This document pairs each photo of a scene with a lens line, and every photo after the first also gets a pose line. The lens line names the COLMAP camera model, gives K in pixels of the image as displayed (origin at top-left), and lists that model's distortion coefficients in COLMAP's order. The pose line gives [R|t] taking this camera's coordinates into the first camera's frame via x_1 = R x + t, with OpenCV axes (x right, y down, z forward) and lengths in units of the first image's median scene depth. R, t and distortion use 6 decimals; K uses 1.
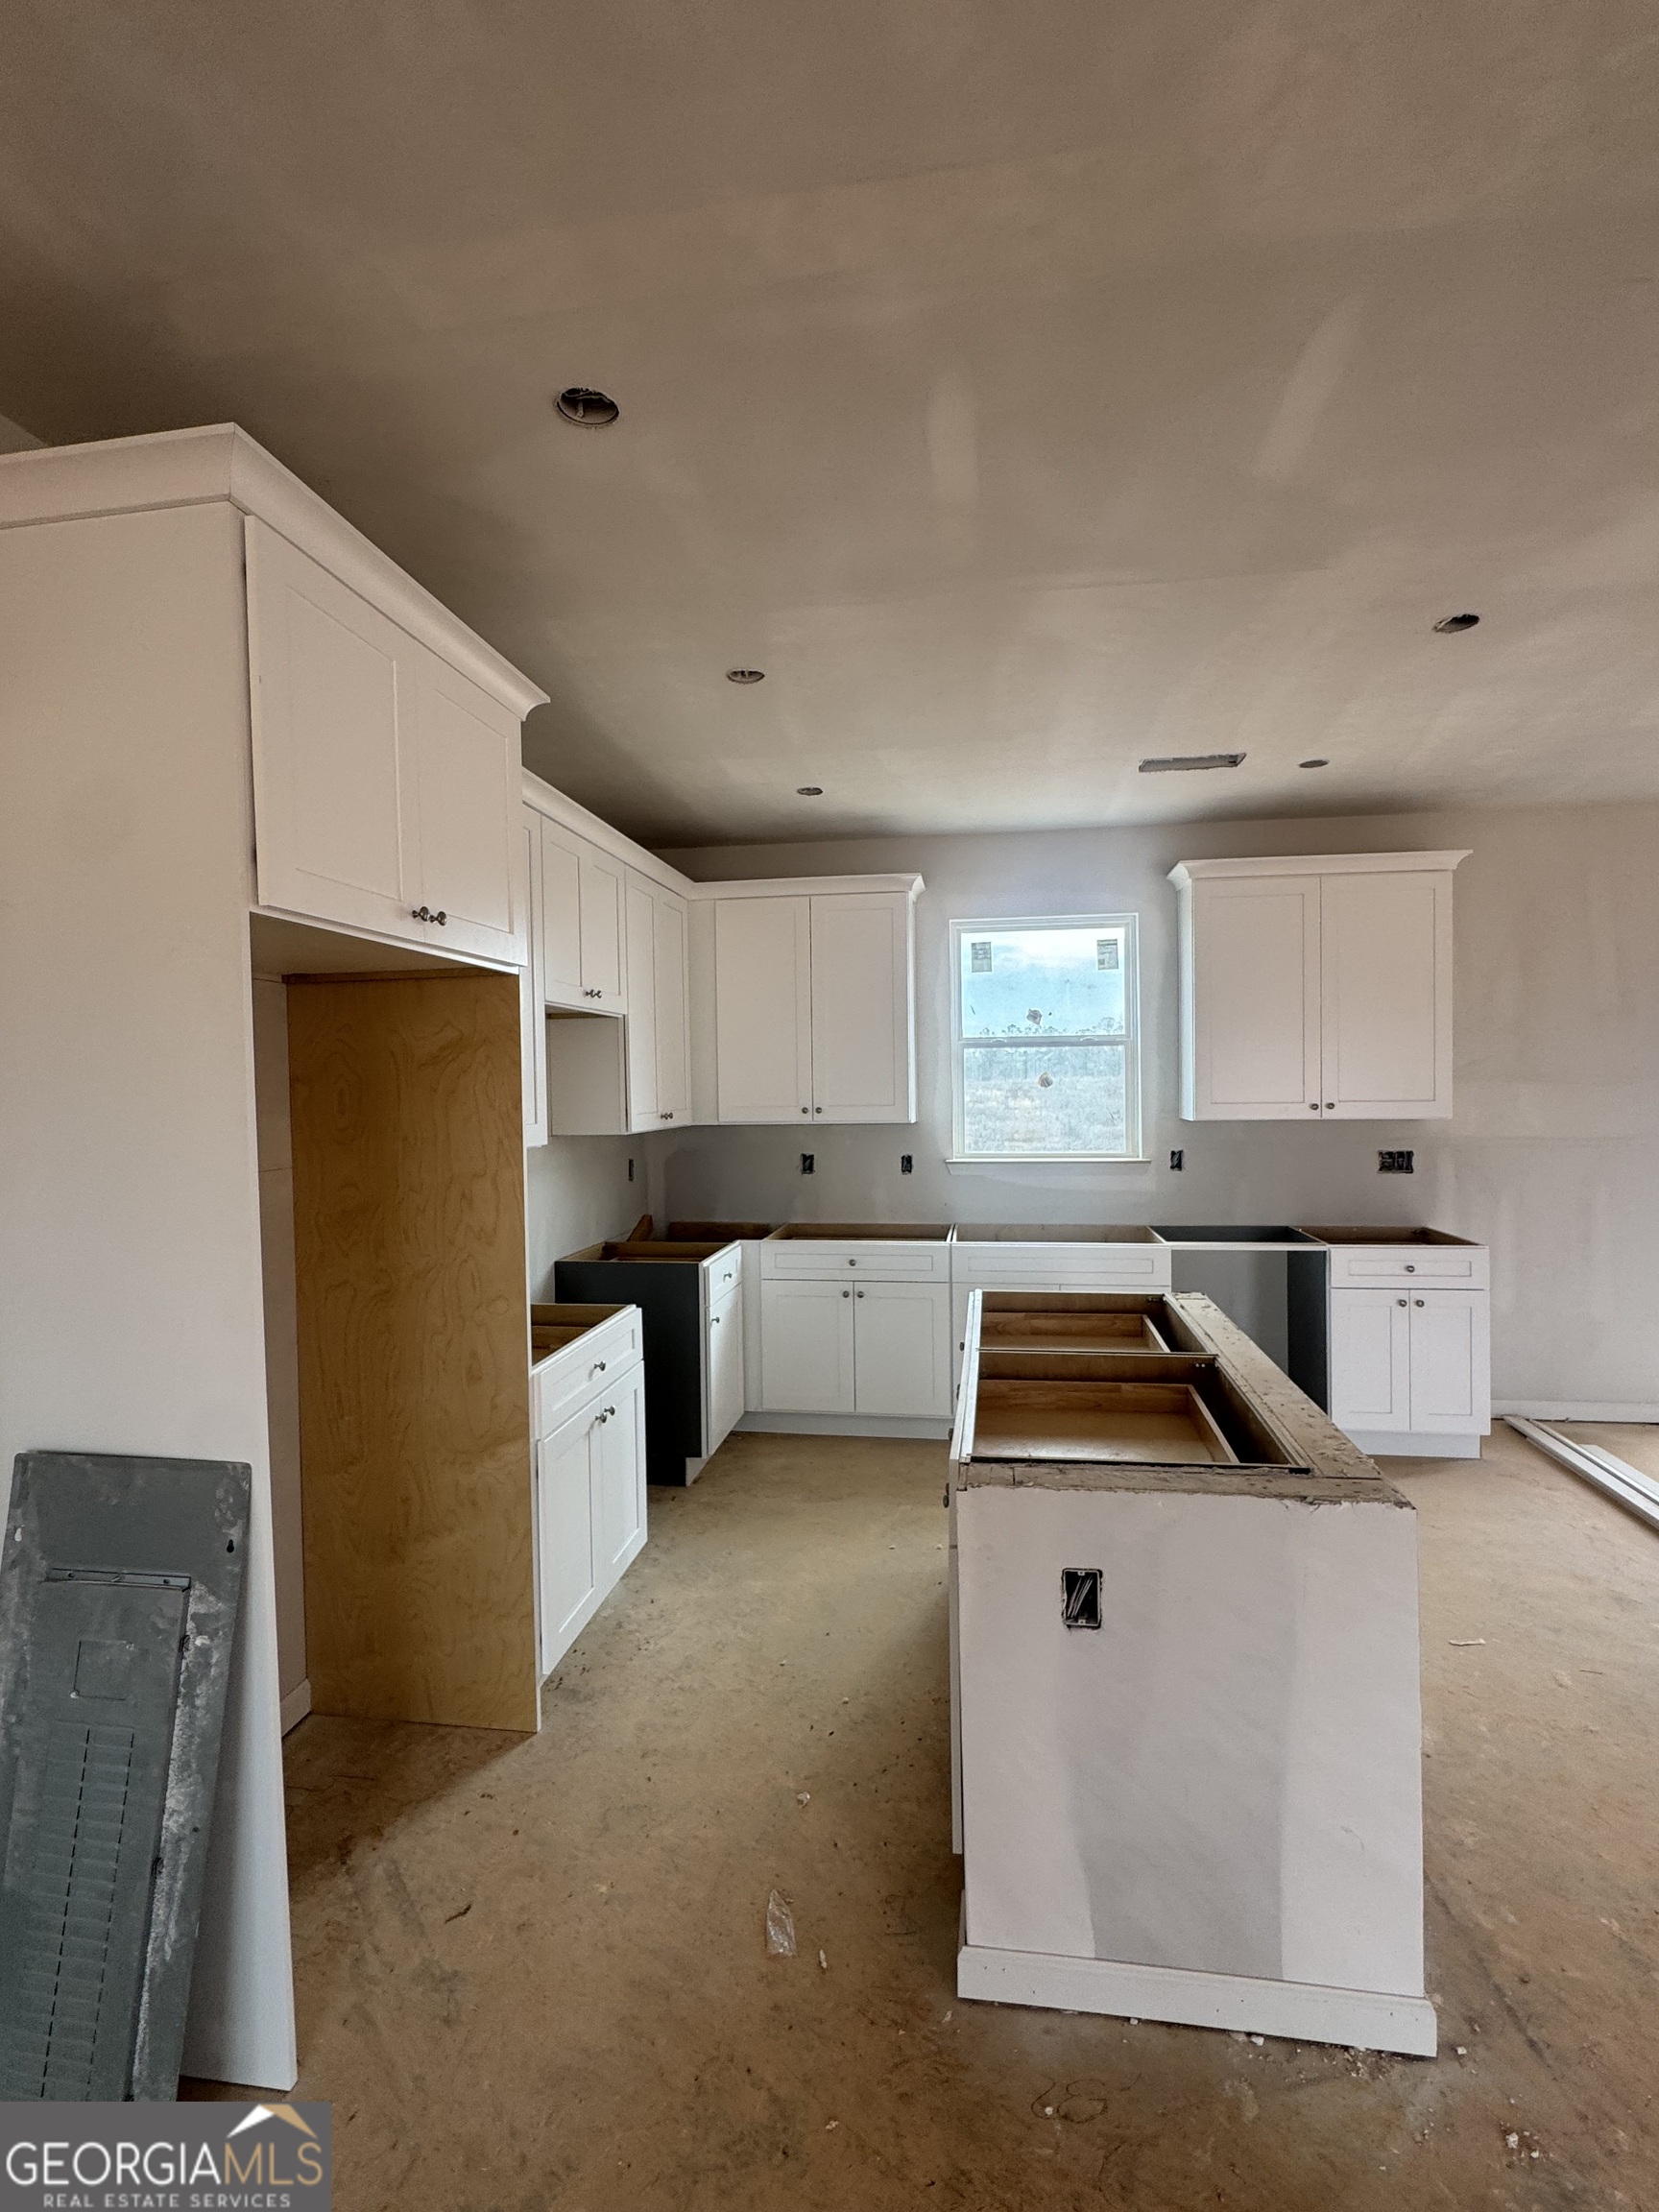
lens RADIAL K [[1036.8, 0, 827.1], [0, 1036.8, 1106.8], [0, 0, 1]] dist [-0.002120, -0.001347]
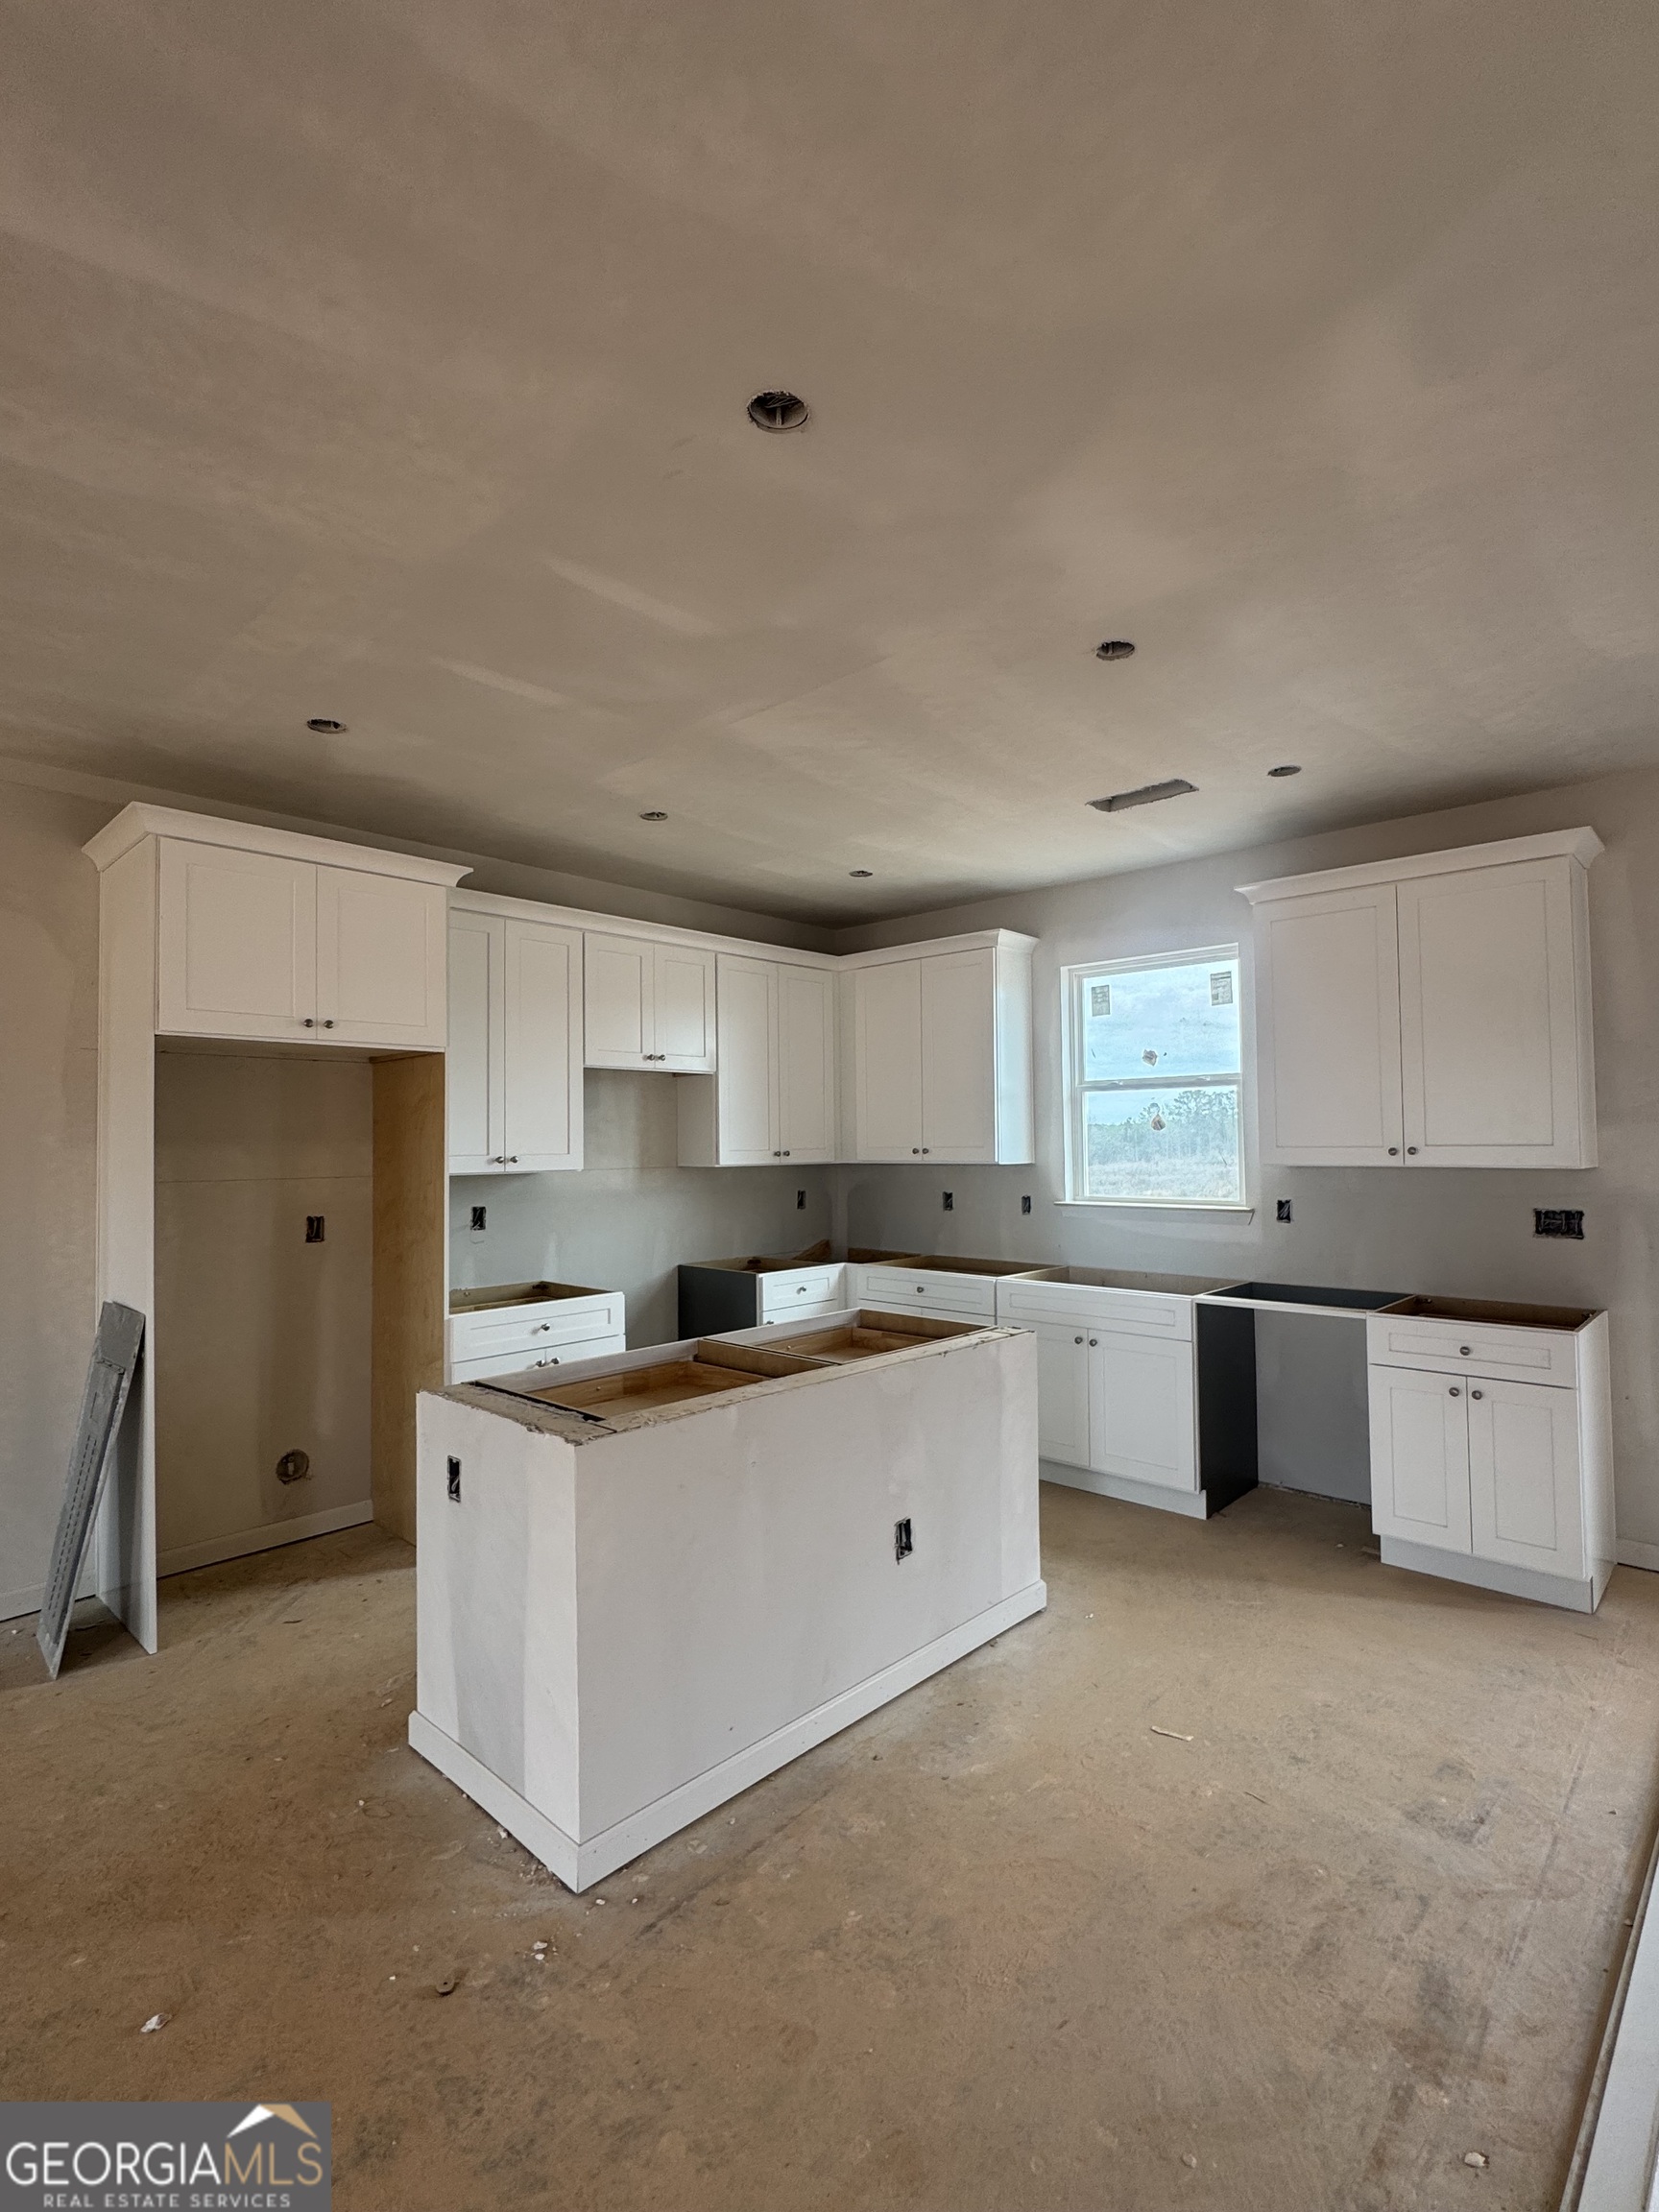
lens RADIAL K [[1036.8, 0, 828.5], [0, 1036.8, 1106.1], [0, 0, 1]] dist [-0.002120, -0.001347]
pose [[0.824900, -0.014425, -0.565094, 0.538748], [-0.013671, 0.998873, -0.045455, 0.007346], [0.565113, 0.045221, 0.823773, 0.033635]]
